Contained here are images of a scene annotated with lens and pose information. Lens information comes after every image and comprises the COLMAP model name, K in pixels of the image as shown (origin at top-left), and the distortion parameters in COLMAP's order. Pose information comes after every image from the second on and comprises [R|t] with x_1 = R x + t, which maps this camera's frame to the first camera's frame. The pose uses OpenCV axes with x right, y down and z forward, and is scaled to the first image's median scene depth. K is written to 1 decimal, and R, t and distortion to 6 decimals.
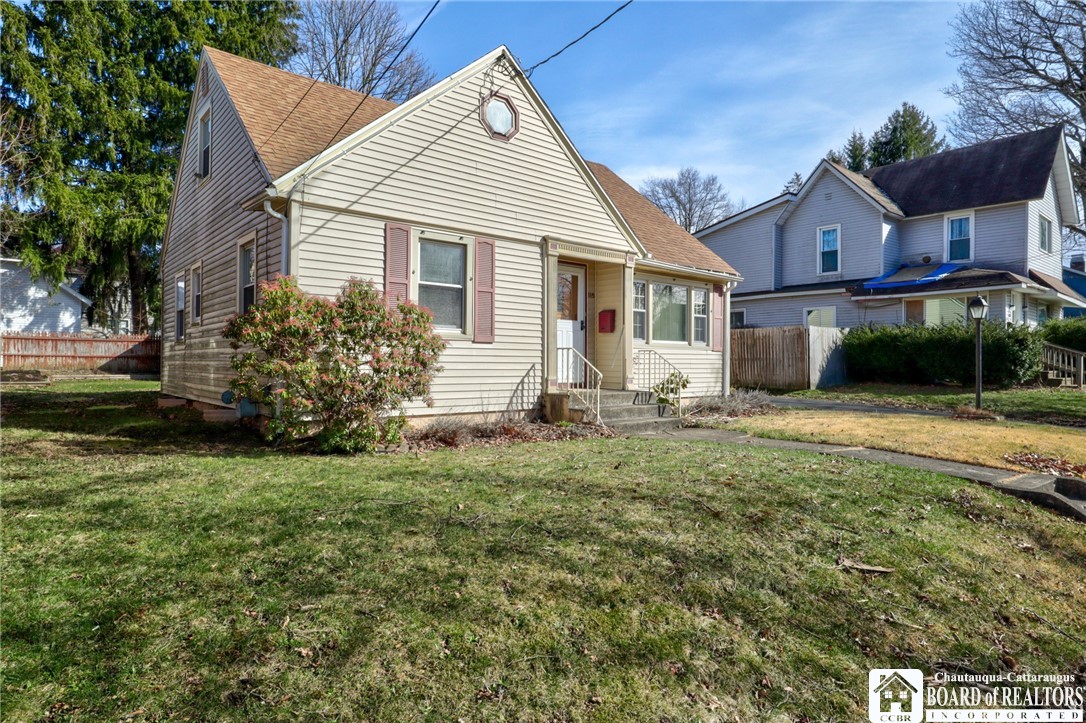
lens RADIAL K [[619.7, 0, 548.2], [0, 619.7, 364.4], [0, 0, 1]] dist [-0.003179, -0.000590]
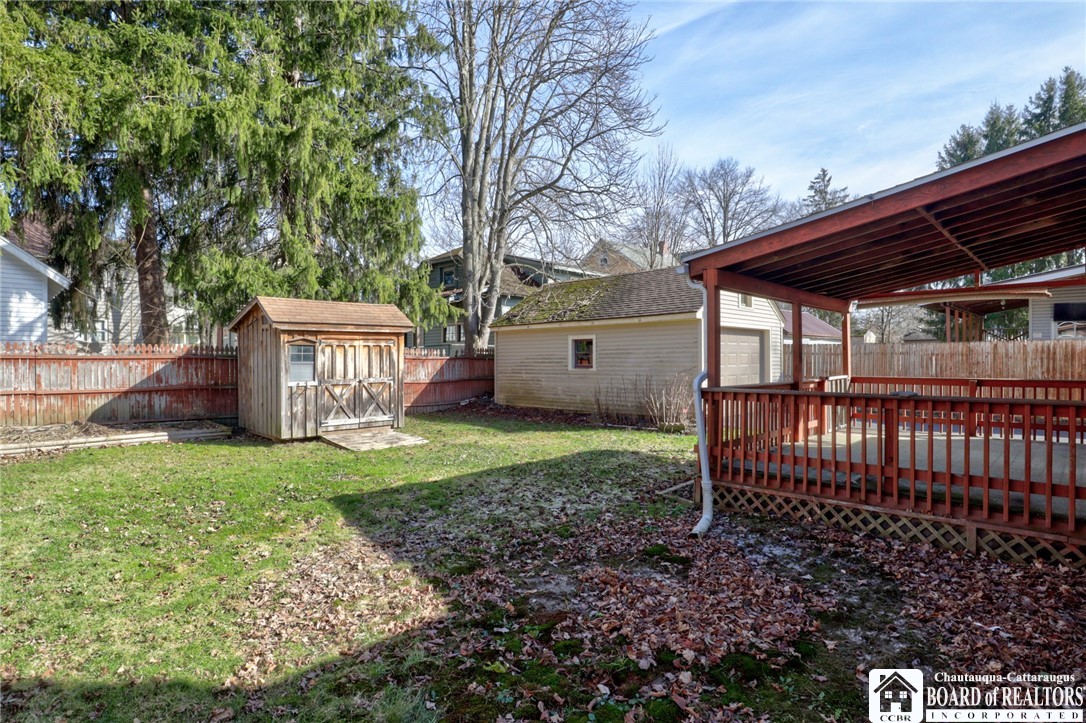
lens RADIAL K [[567.6, 0, 550.3], [0, 567.6, 360.7], [0, 0, 1]] dist [-0.031535, 0.007500]
pose [[0.993808, -0.010606, 0.110605, -0.445093], [0.010704, 0.999943, -0.000298, -0.033625], [-0.110595, 0.001480, 0.993864, 0.565665]]
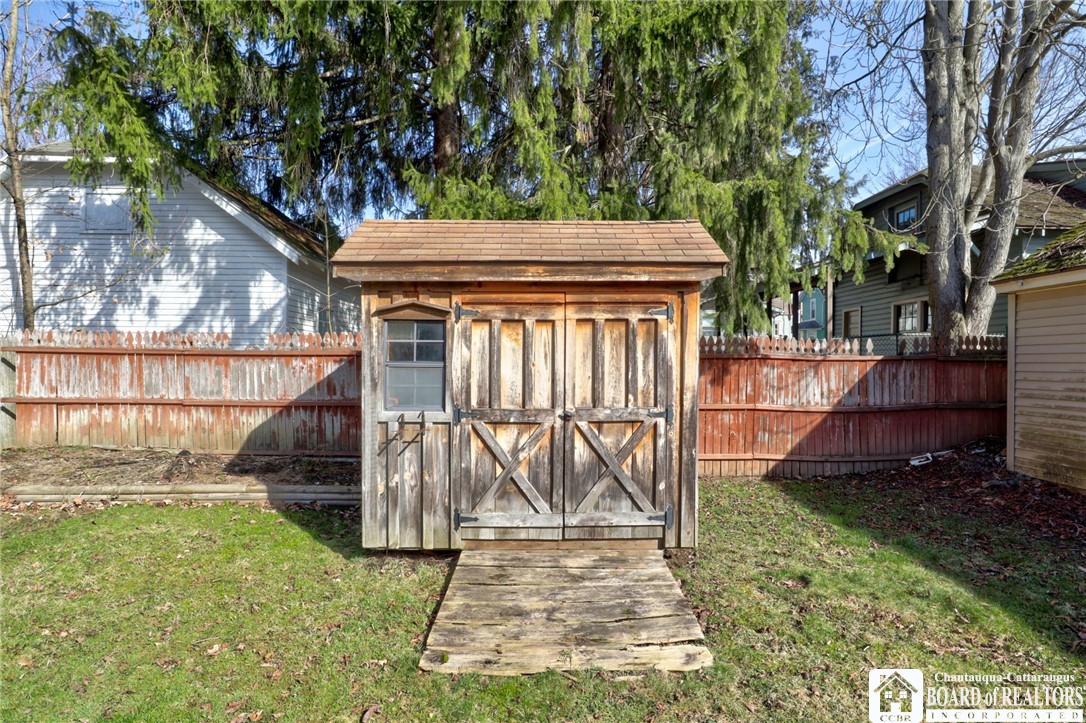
lens RADIAL K [[567.6, 0, 551.3], [0, 567.6, 363.3], [0, 0, 1]] dist [-0.031535, 0.007500]
pose [[0.791702, -0.000116, -0.610907, -0.446739], [-0.002881, 0.999988, -0.003923, -0.033948], [0.610900, 0.004866, 0.791693, 0.900825]]
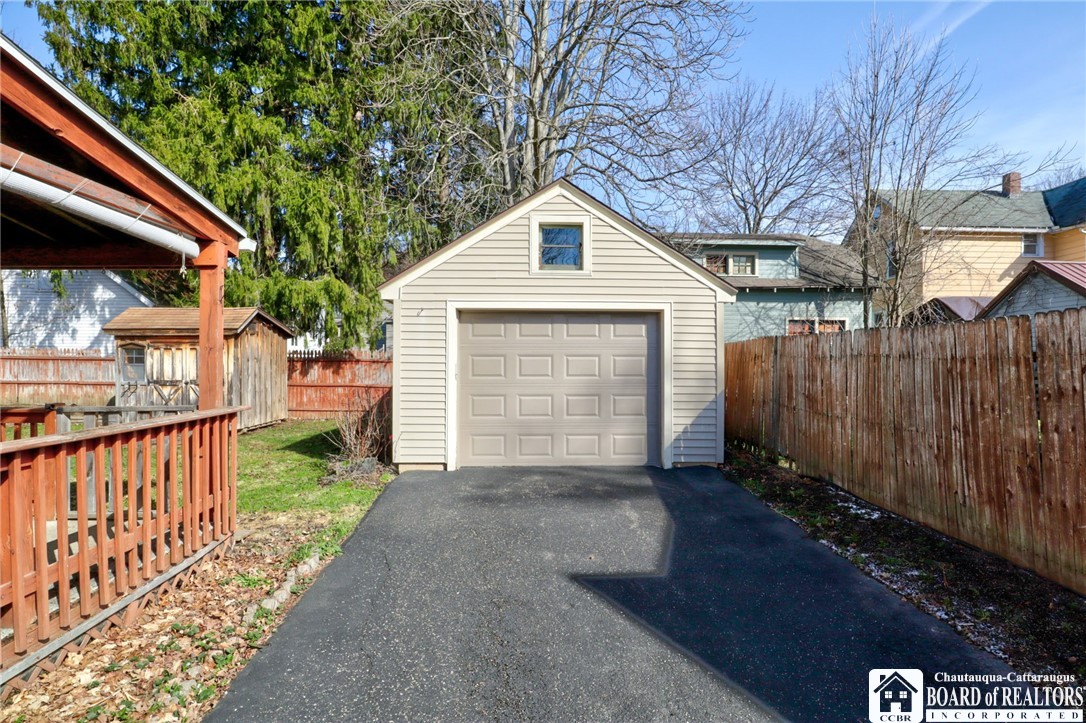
lens RADIAL K [[567.6, 0, 542.3], [0, 567.6, 357.0], [0, 0, 1]] dist [-0.031535, 0.007500]
pose [[0.785907, -0.006913, -0.618306, -0.018545], [-0.000213, 0.999934, -0.011451, -0.035248], [0.618345, 0.009131, 0.785854, 0.852880]]
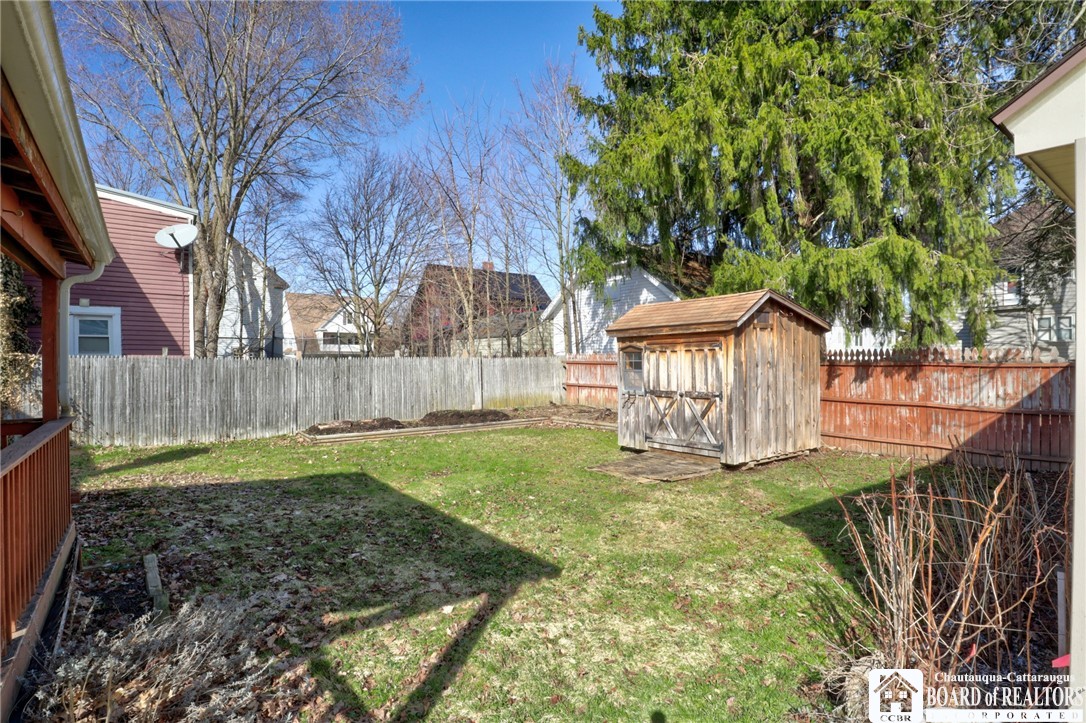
lens RADIAL K [[536.1, 0, 548.1], [0, 536.1, 360.9], [0, 0, 1]] dist [-0.024430, 0.000895]
pose [[-0.049288, -0.007774, -0.998754, -0.190278], [0.000375, 0.999969, -0.007802, -0.038235], [0.998785, -0.000760, -0.049284, 0.969044]]
